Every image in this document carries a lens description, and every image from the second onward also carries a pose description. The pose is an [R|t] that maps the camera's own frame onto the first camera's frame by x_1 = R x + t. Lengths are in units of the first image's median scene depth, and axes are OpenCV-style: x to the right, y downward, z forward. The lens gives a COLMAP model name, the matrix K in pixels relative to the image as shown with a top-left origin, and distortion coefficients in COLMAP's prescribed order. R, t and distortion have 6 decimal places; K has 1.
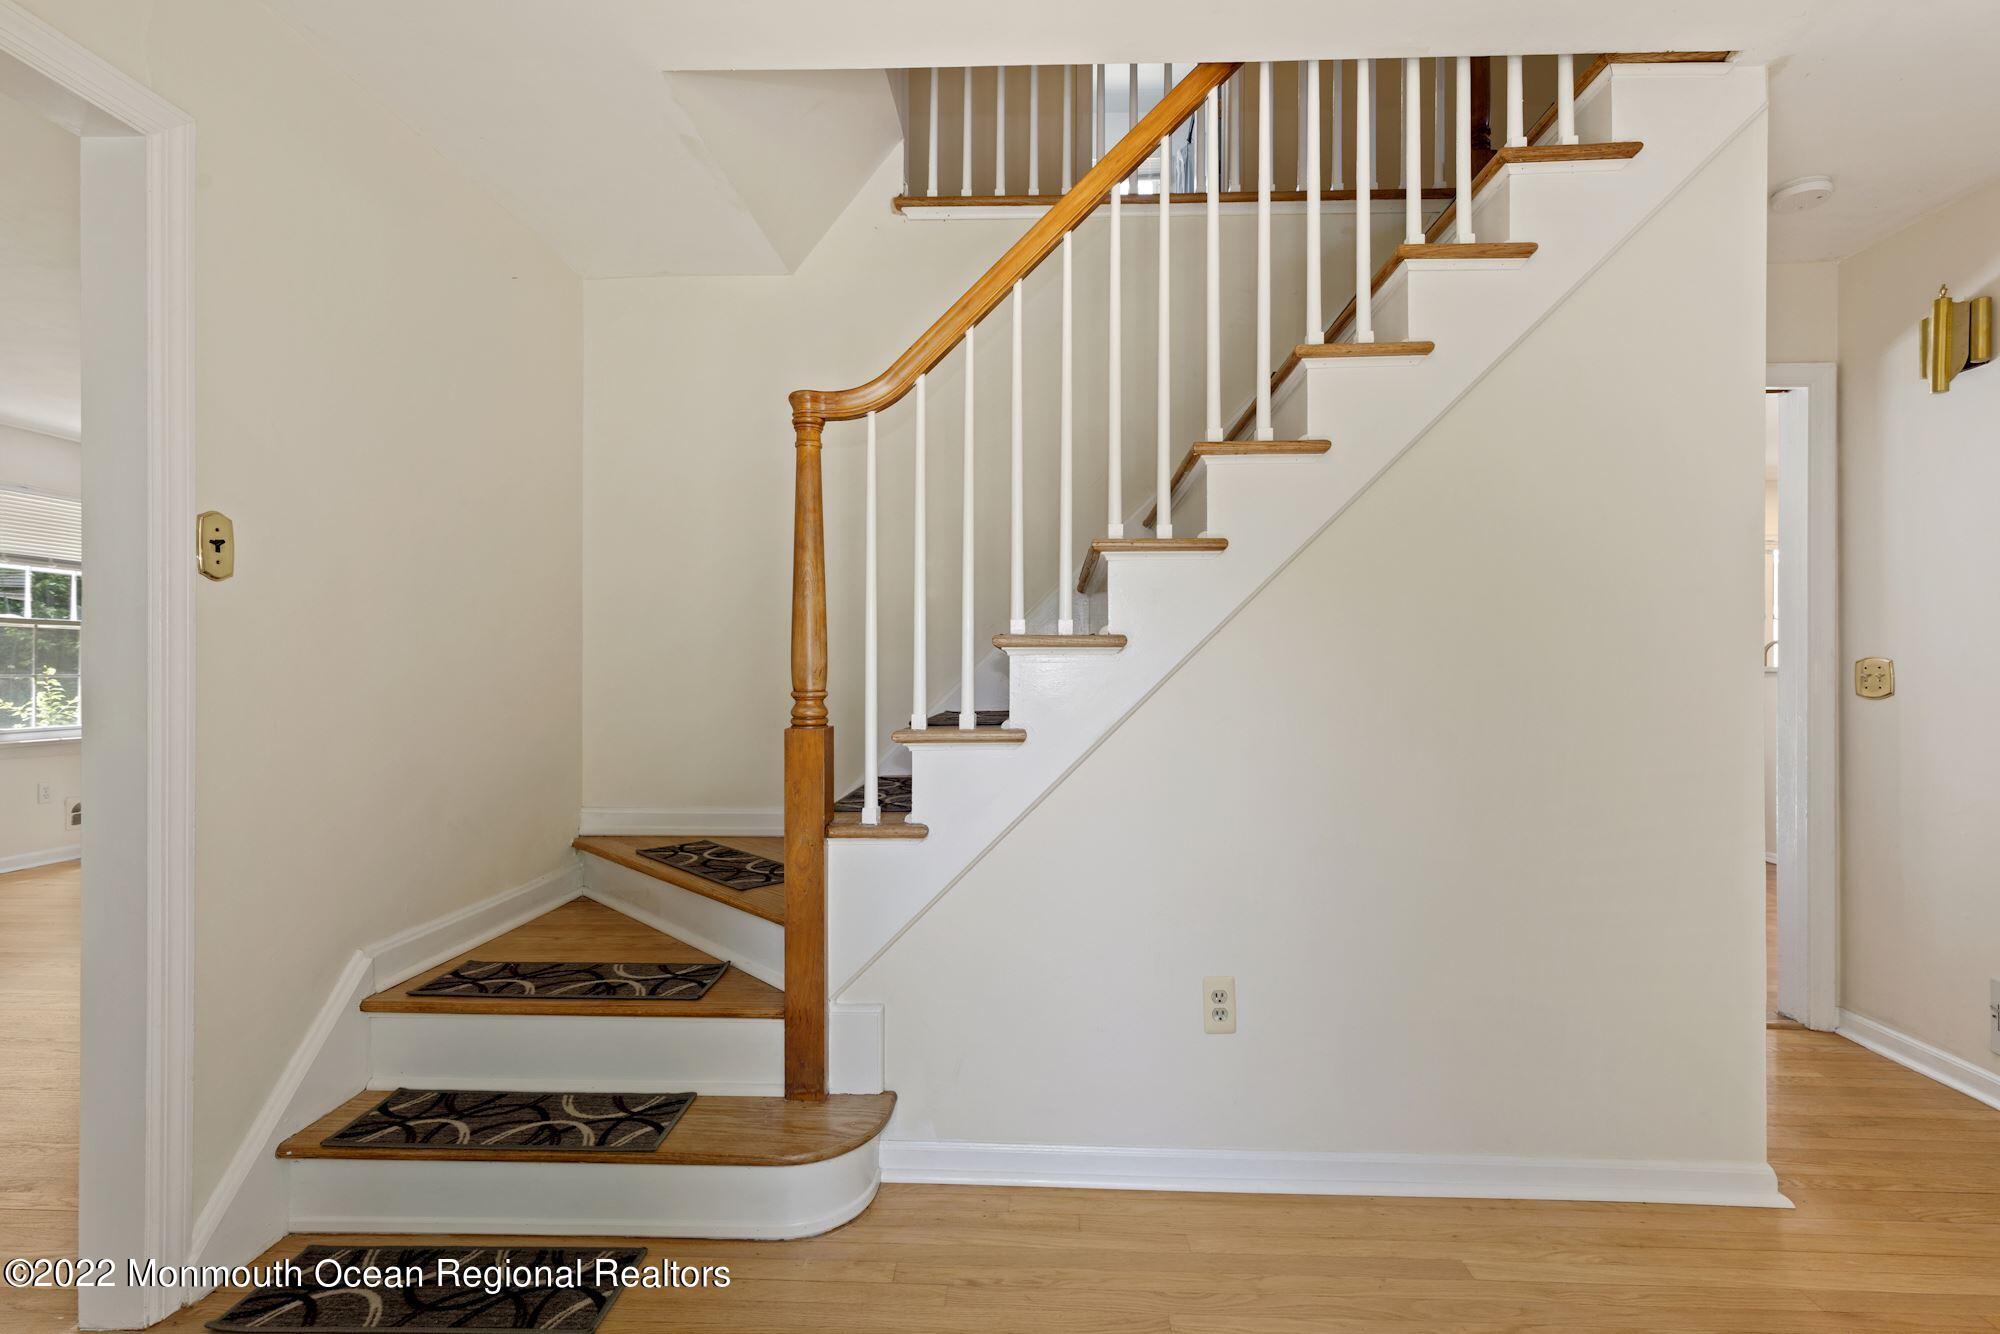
lens RADIAL K [[905.2, 0, 1004.6], [0, 905.2, 659.9], [0, 0, 1]] dist [0.008011, 0.000407]
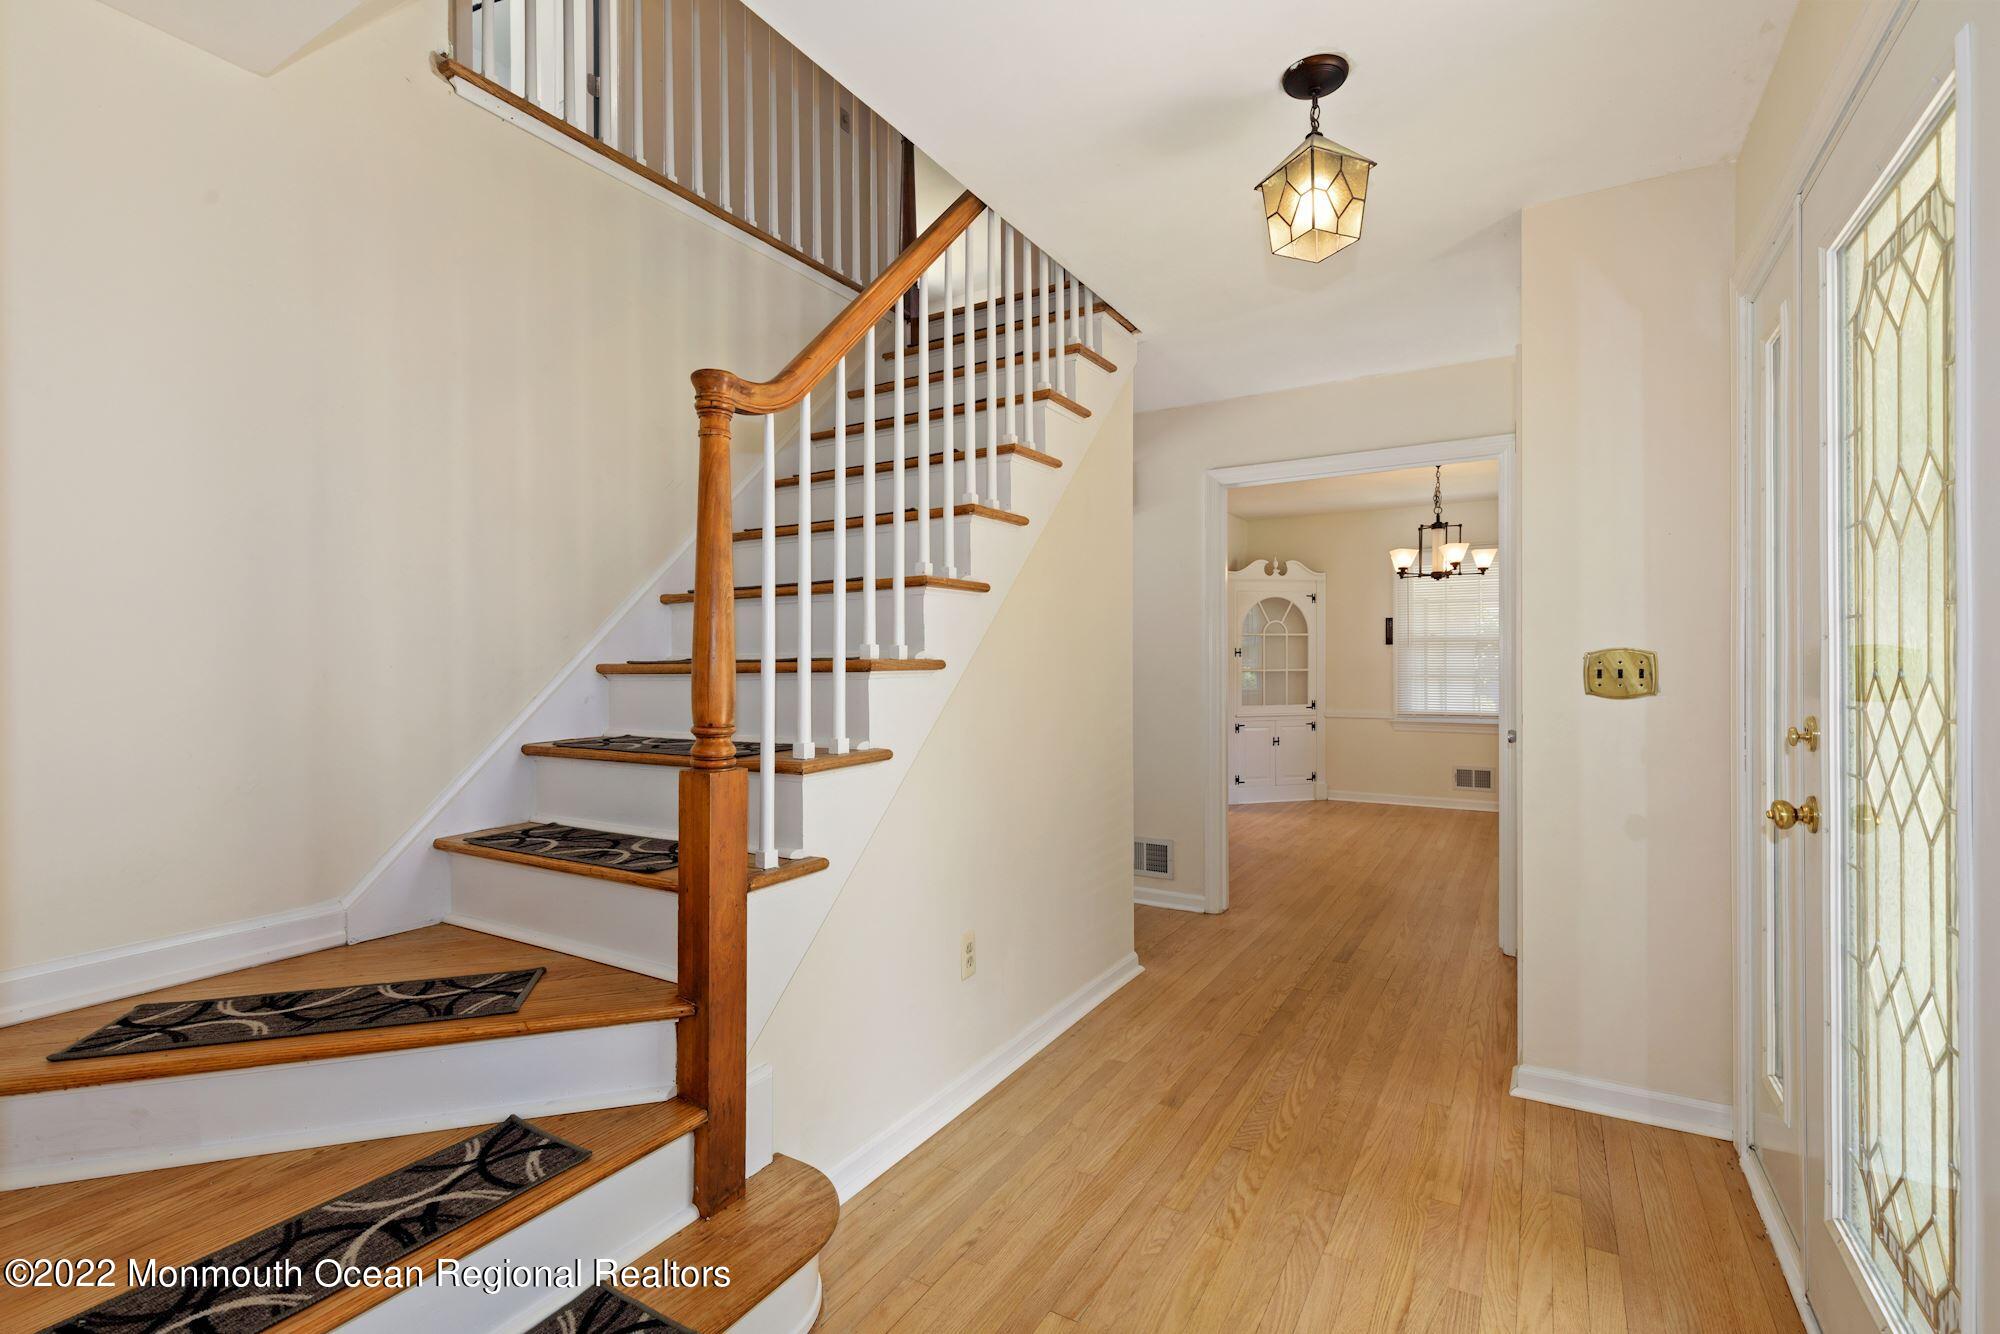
lens RADIAL K [[905.2, 0, 1004.6], [0, 905.2, 659.9], [0, 0, 1]] dist [0.008011, 0.000407]
pose [[0.484726, -0.007493, 0.874634, -0.833056], [0.001998, 0.999970, 0.007460, -0.035119], [-0.874664, -0.001868, 0.484727, 0.354151]]
